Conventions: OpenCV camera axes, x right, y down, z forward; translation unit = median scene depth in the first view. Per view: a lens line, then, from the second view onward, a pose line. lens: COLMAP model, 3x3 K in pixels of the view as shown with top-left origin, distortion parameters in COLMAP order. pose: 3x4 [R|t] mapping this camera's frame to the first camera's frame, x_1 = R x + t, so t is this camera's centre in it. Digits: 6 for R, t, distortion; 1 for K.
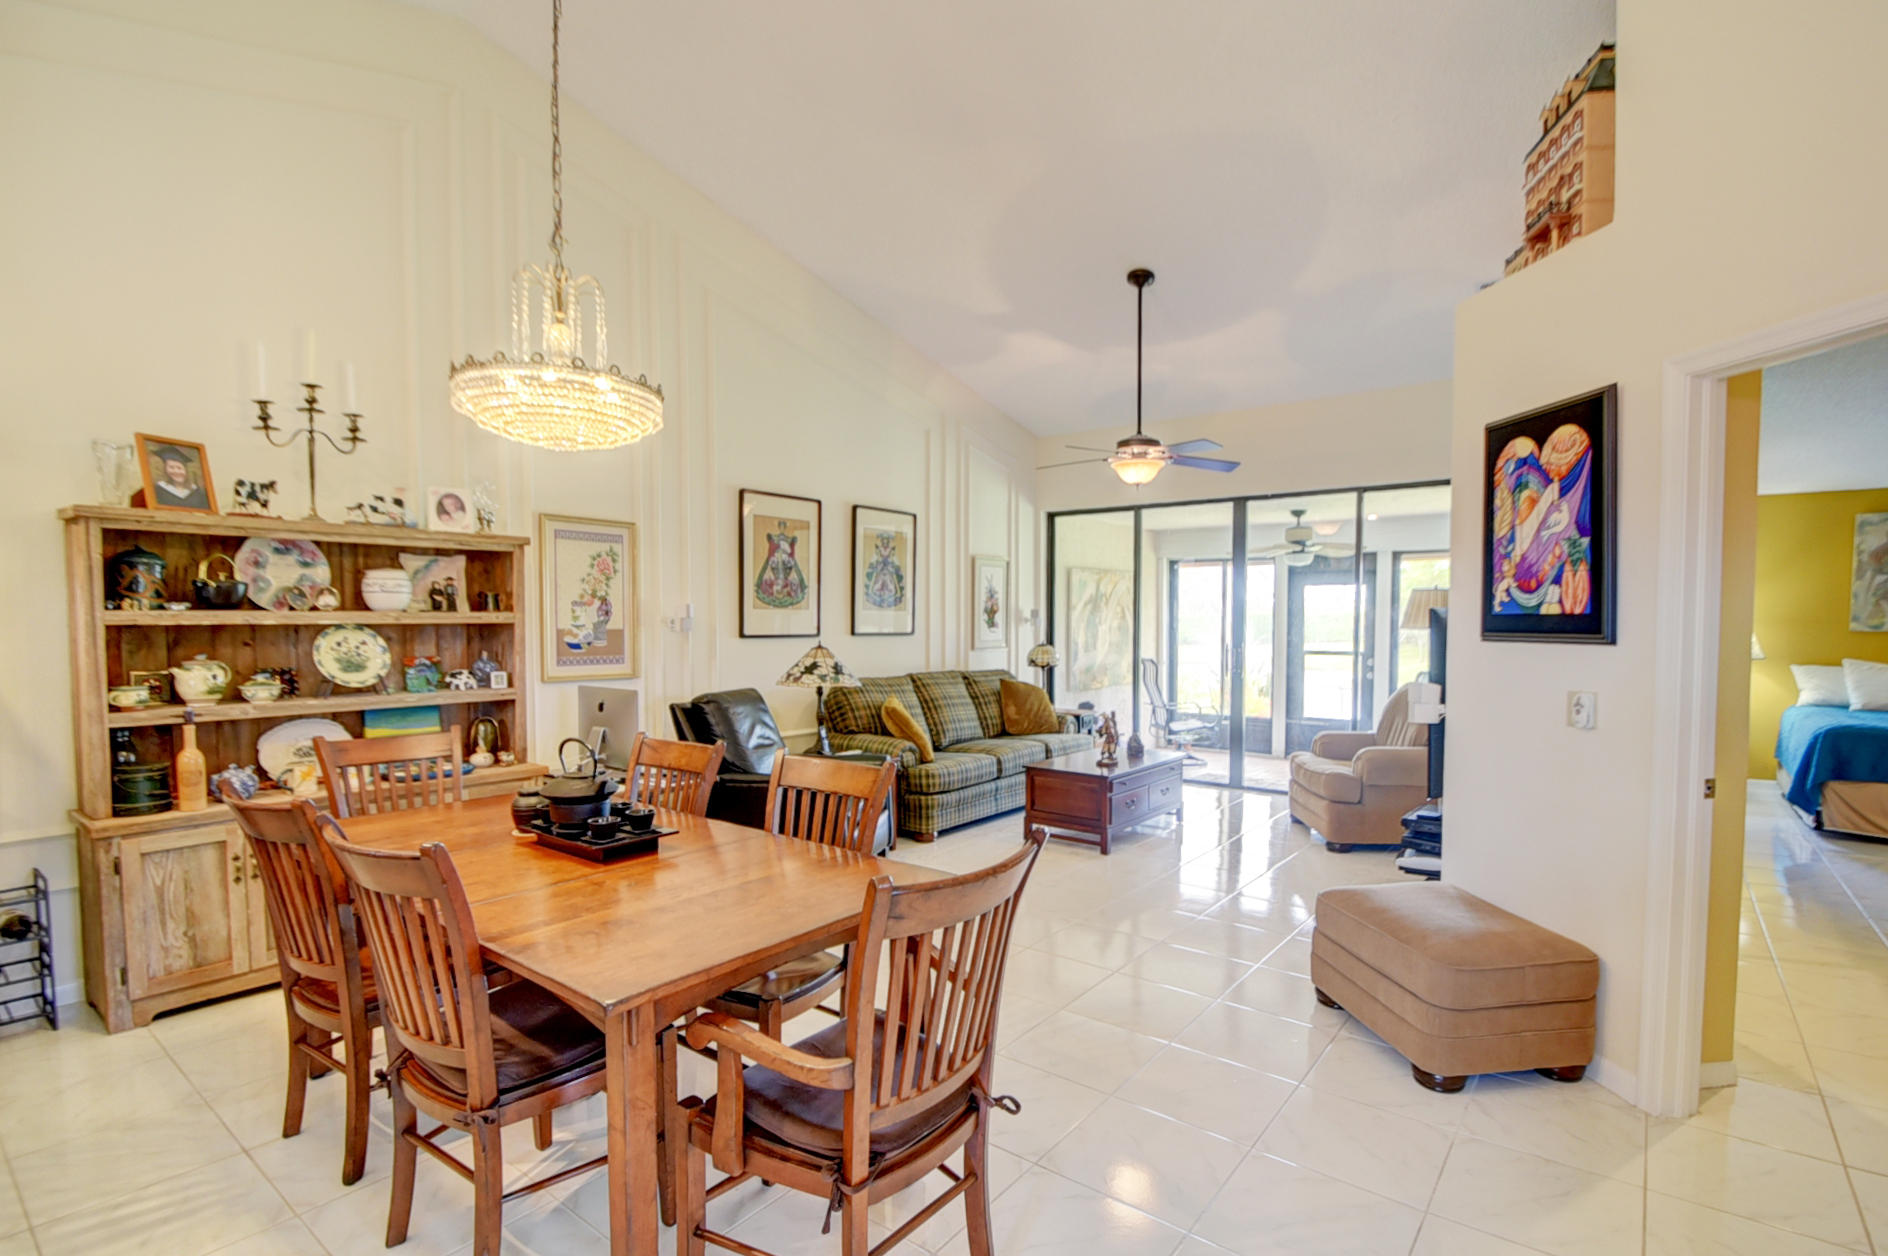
lens RADIAL K [[878.5, 0, 948.2], [0, 878.5, 653.0], [0, 0, 1]] dist [-0.025248, -0.000395]
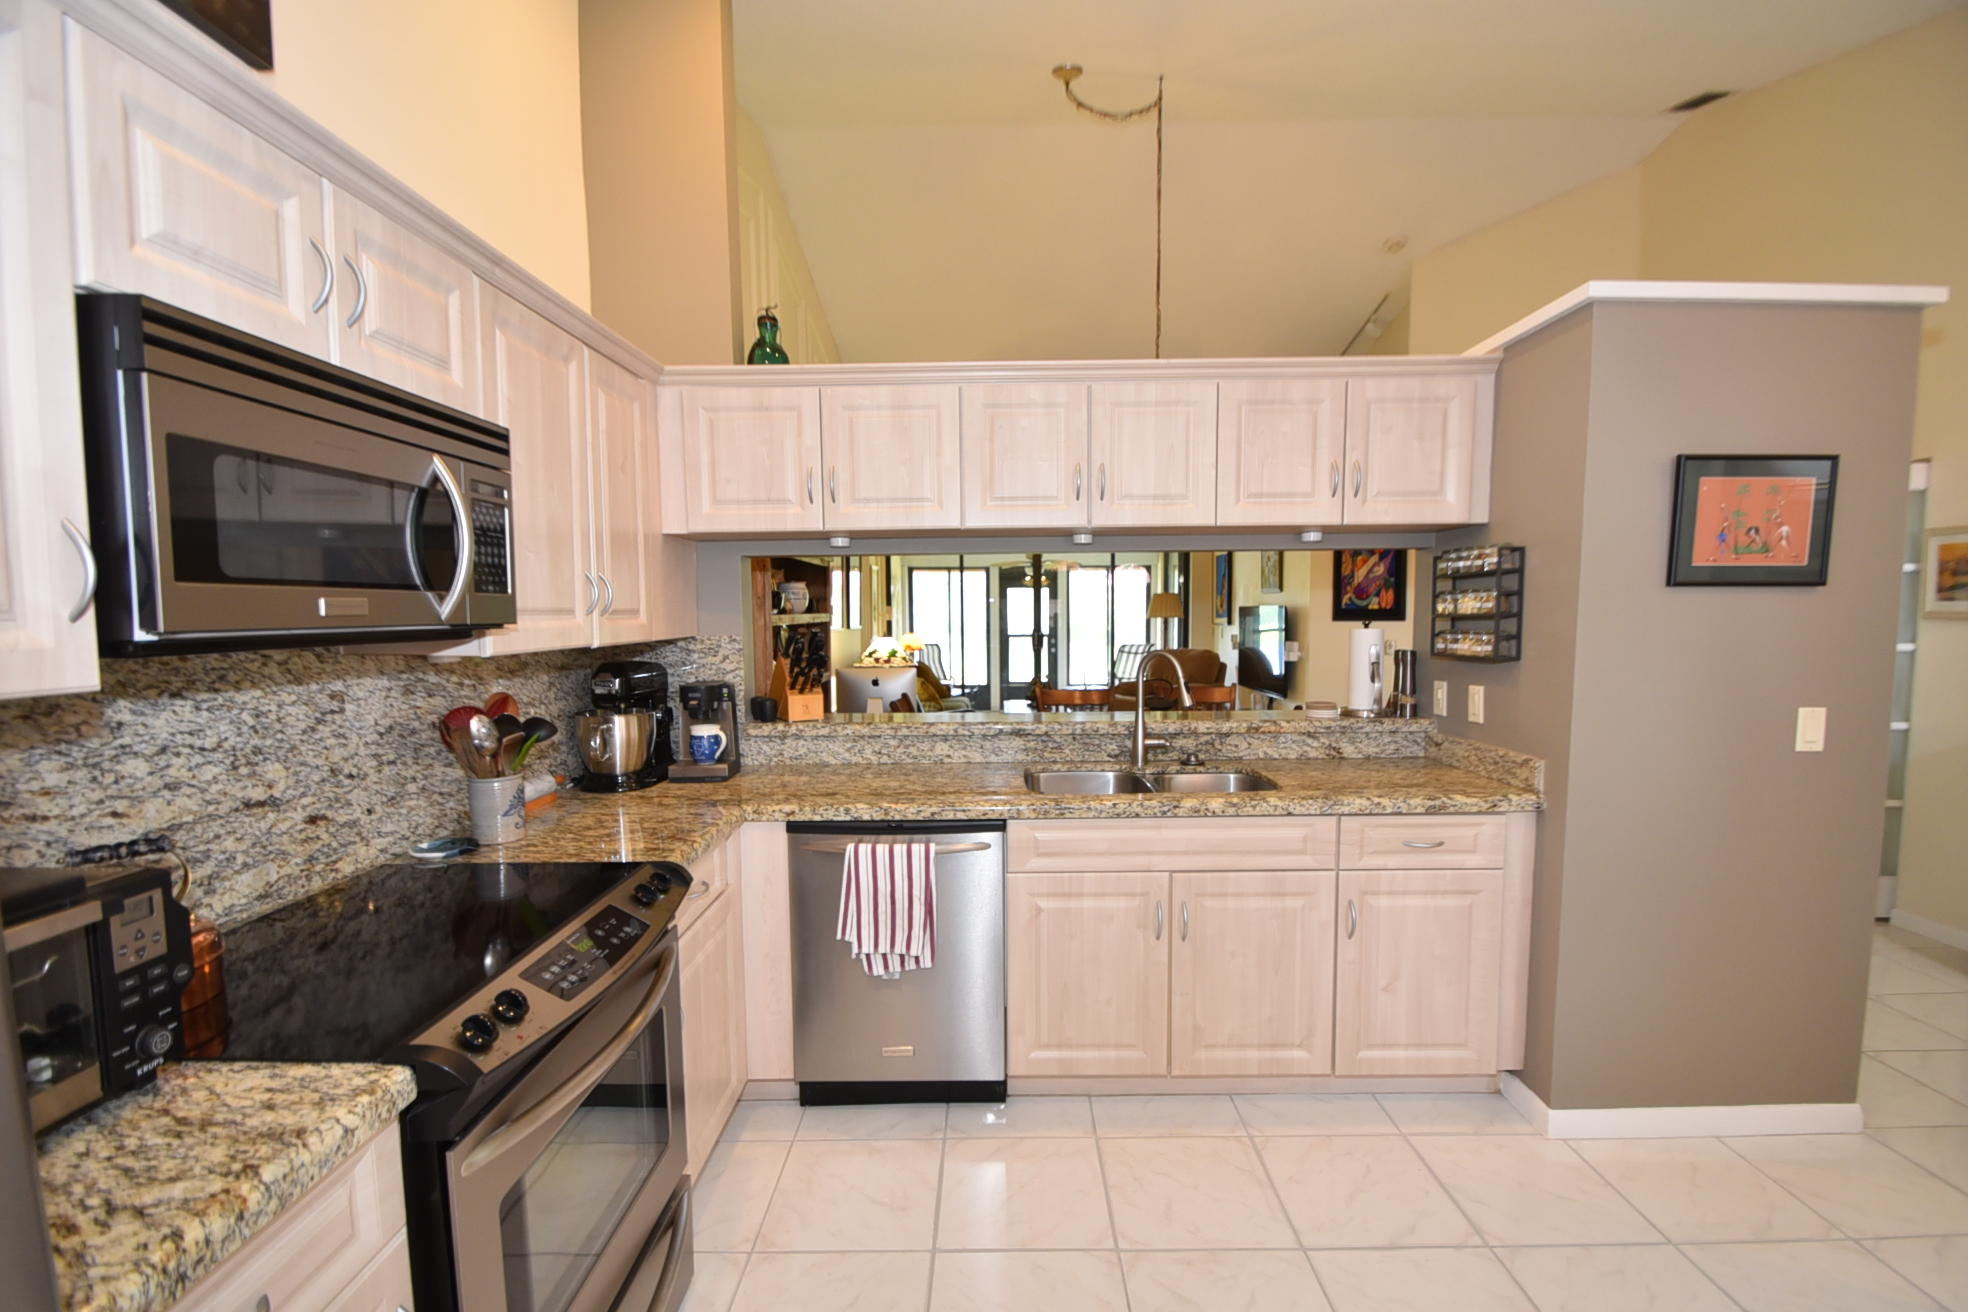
lens RADIAL K [[900.3, 0, 984.8], [0, 900.3, 682.5], [0, 0, 1]] dist [0.018071, -0.018556]
pose [[0.792397, -0.051345, 0.607841, -0.691784], [0.026199, 0.998396, 0.050183, 0.002323], [-0.609443, -0.023840, 0.792472, -0.136415]]
